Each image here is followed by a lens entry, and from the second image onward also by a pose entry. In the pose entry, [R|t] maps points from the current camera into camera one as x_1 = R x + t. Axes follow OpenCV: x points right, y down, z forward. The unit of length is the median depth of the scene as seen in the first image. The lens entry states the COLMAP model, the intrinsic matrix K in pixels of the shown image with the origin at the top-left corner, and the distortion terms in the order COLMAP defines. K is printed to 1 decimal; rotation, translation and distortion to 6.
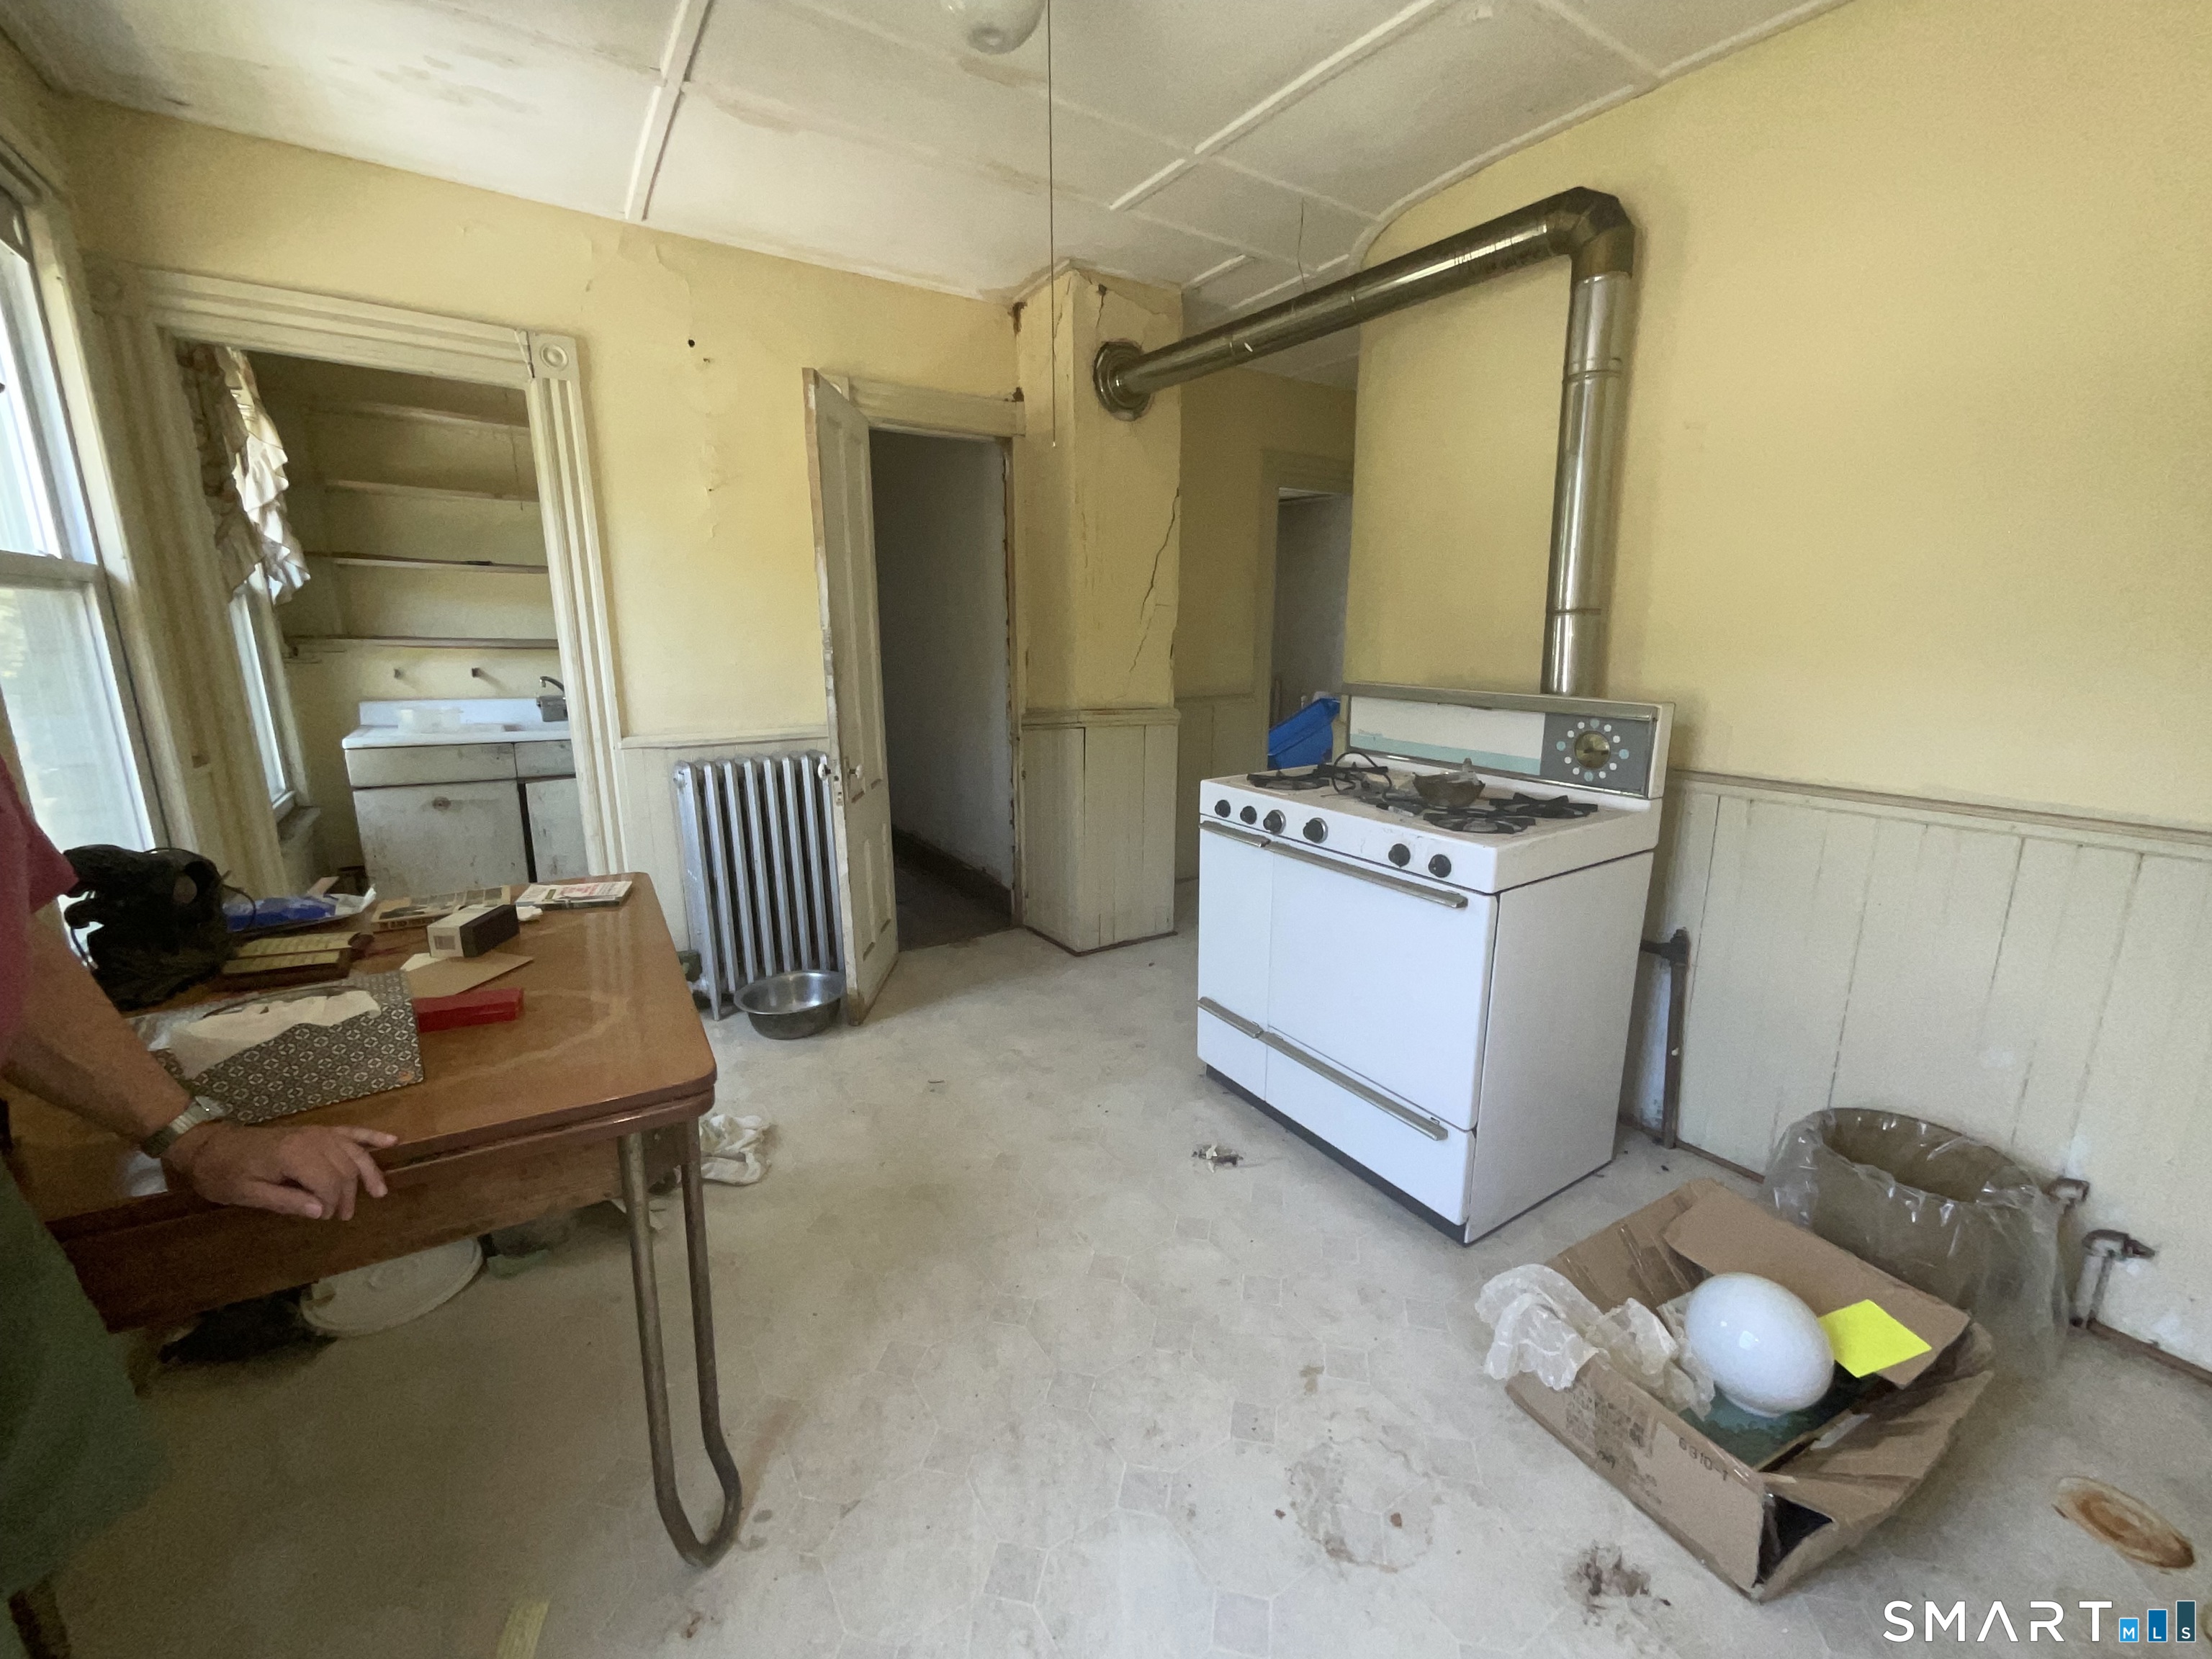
lens RADIAL K [[889.9, 0, 1112.4], [0, 889.9, 831.1], [0, 0, 1]] dist [0.002703, 0.000046]
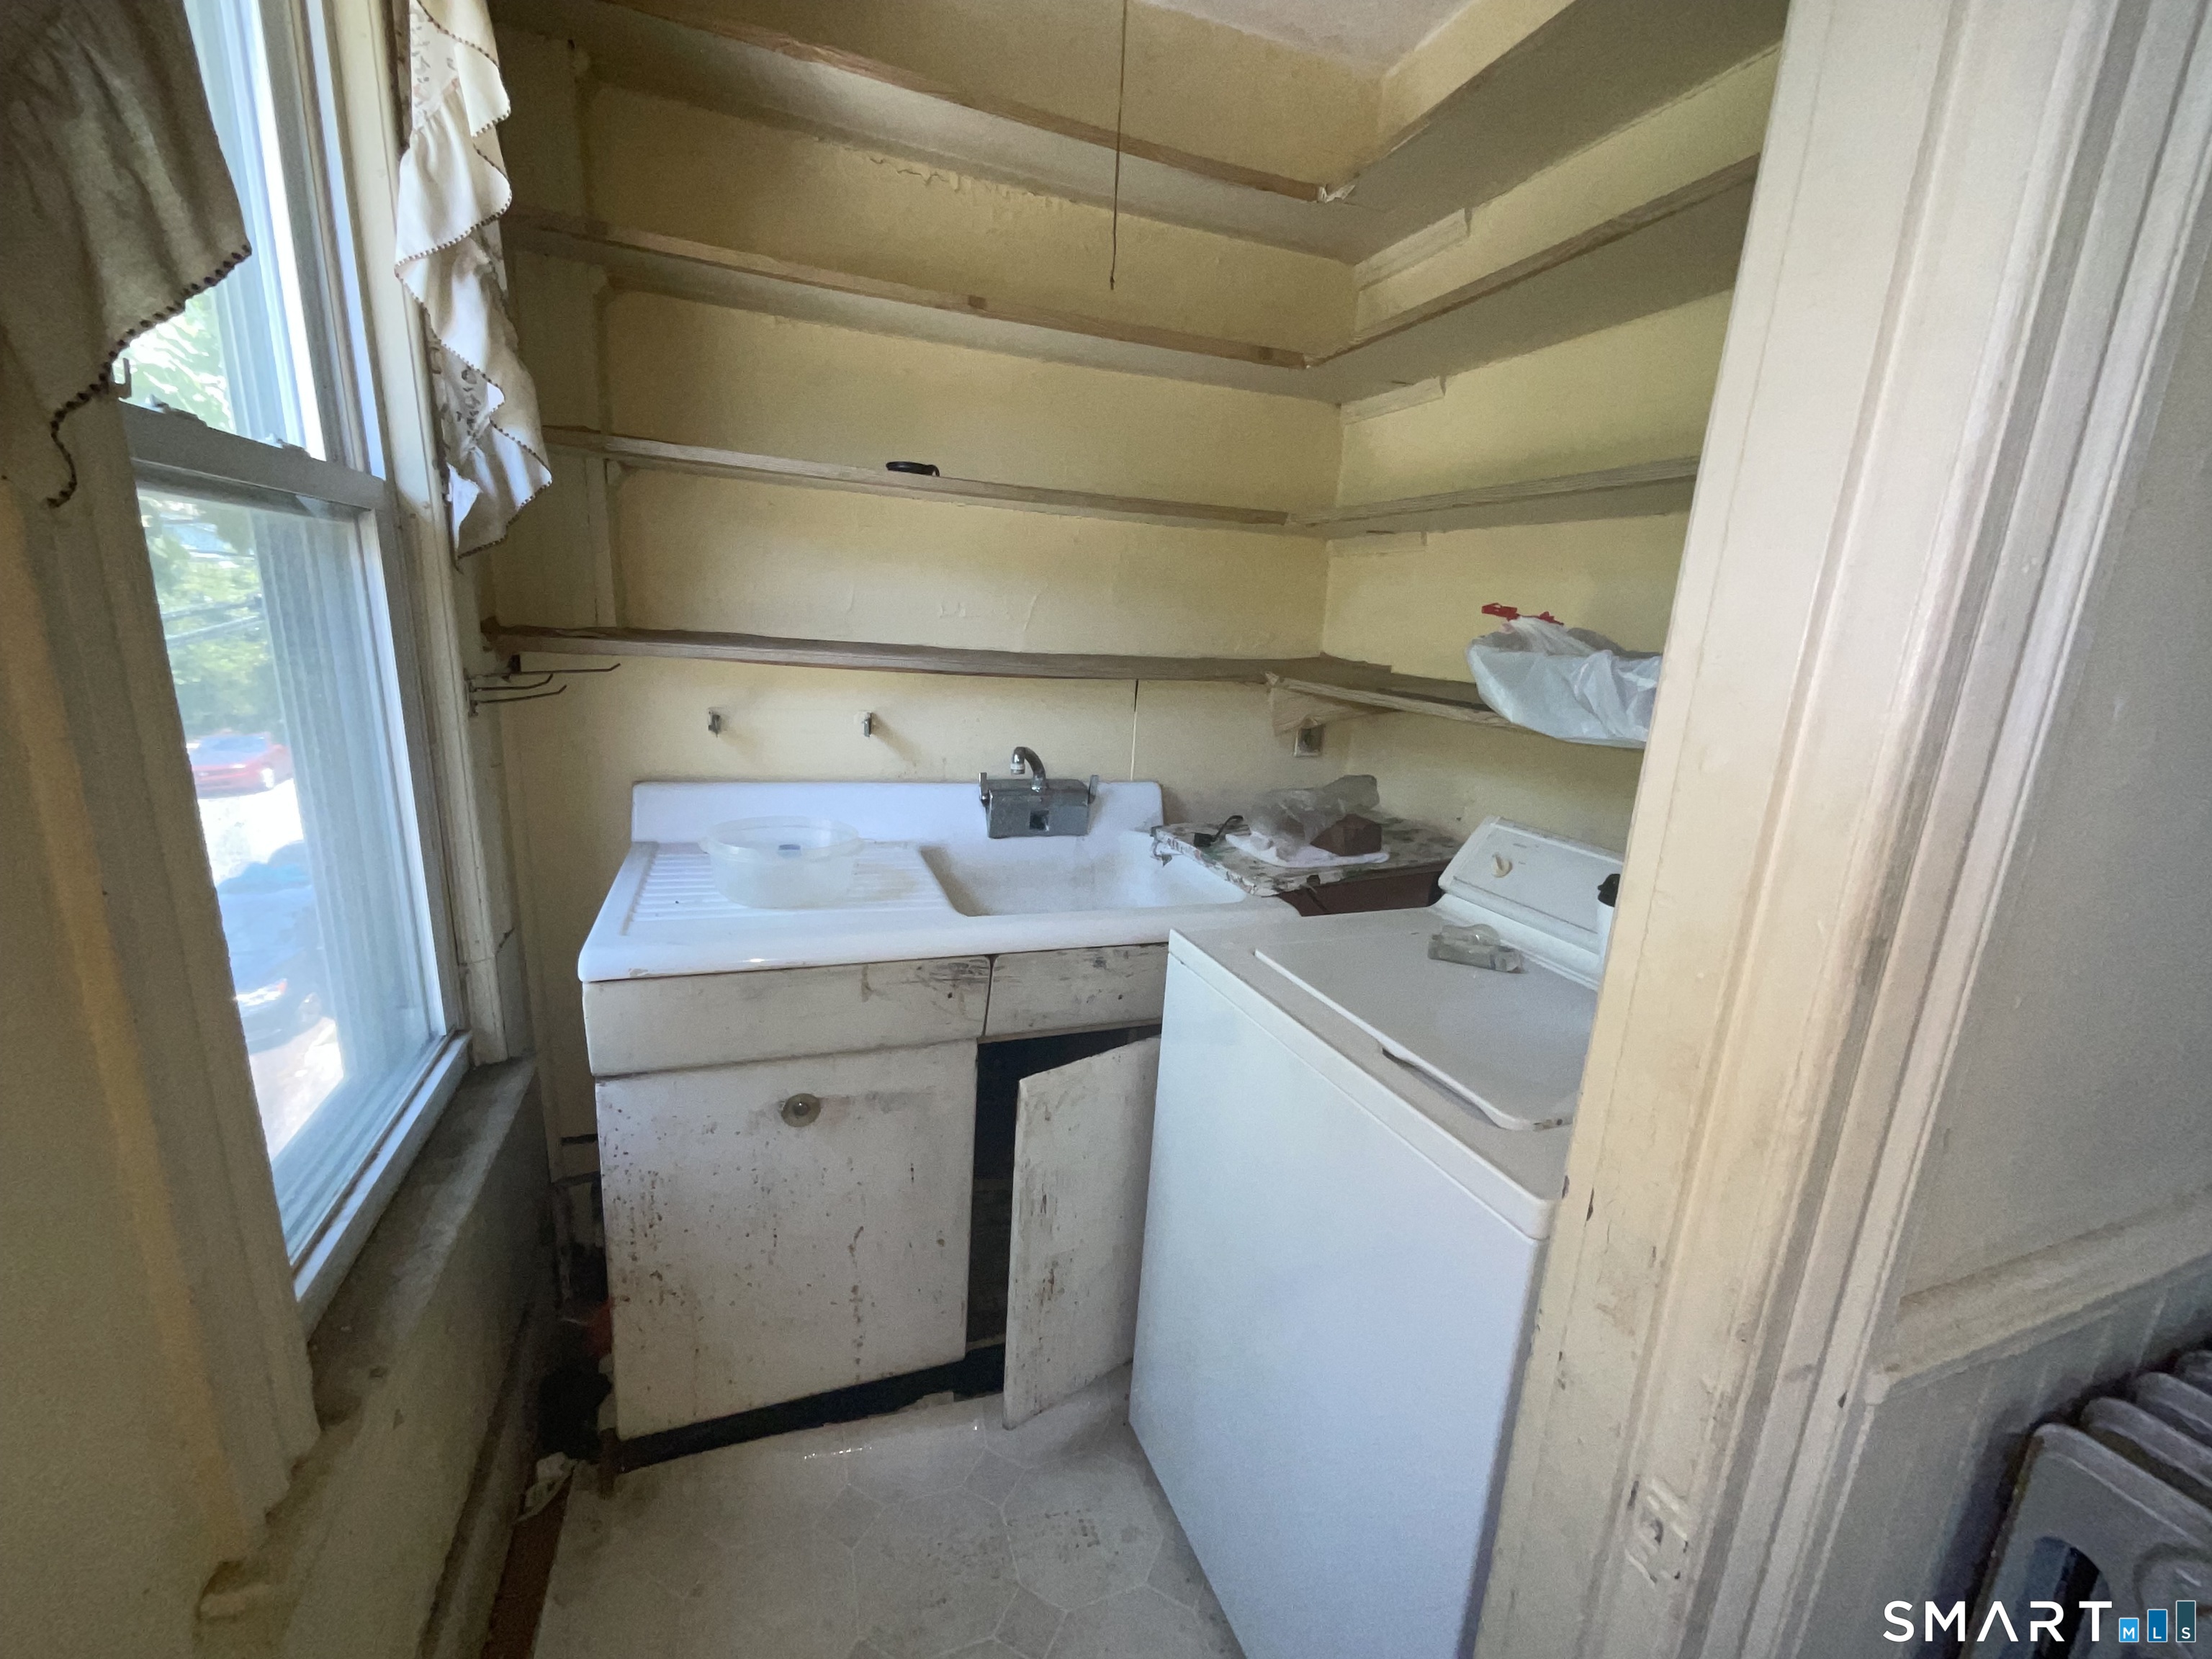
lens RADIAL K [[889.9, 0, 1104.1], [0, 889.9, 828.4], [0, 0, 1]] dist [0.002703, 0.000046]
pose [[0.973561, 0.108907, -0.200793, -0.579578], [-0.104745, 0.994007, 0.031270, -0.173390], [0.202995, -0.009411, 0.979135, 0.677038]]
